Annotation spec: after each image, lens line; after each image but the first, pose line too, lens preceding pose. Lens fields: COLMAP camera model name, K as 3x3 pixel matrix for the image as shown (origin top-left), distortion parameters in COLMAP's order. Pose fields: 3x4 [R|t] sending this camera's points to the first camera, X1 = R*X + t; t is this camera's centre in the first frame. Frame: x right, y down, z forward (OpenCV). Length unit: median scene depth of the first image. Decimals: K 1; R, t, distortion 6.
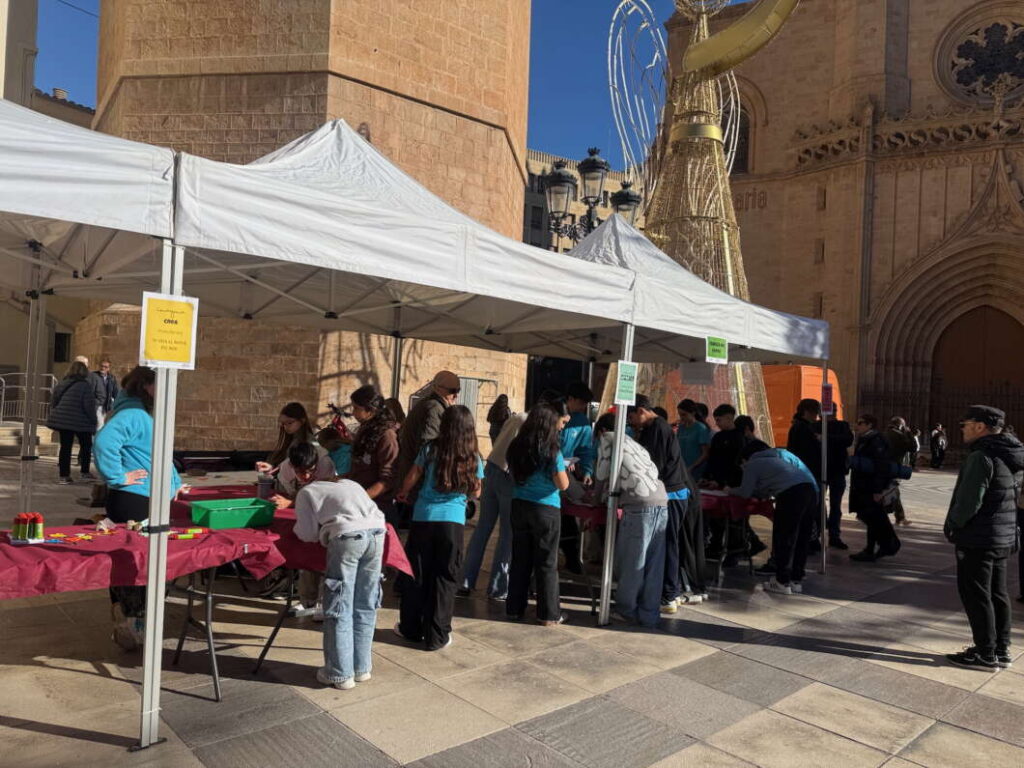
lens RADIAL K [[724.6, 0, 512.0], [0, 724.6, 384.0], [0, 0, 1]] dist [0.039591, -0.037000]
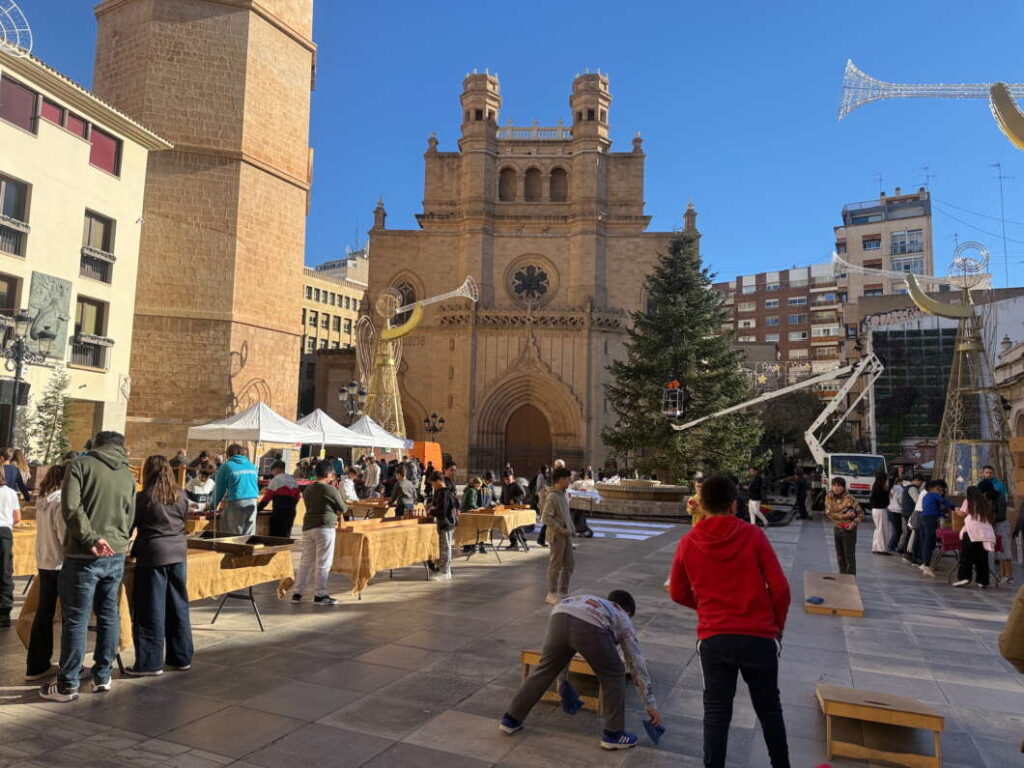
lens RADIAL K [[724.6, 0, 512.0], [0, 724.6, 384.0], [0, 0, 1]] dist [0.039591, -0.037000]
pose [[0.914233, 0.019542, 0.404717, -0.199402], [0.006844, 0.997949, -0.063649, -0.035756], [-0.405131, 0.060960, 0.912224, -0.805762]]
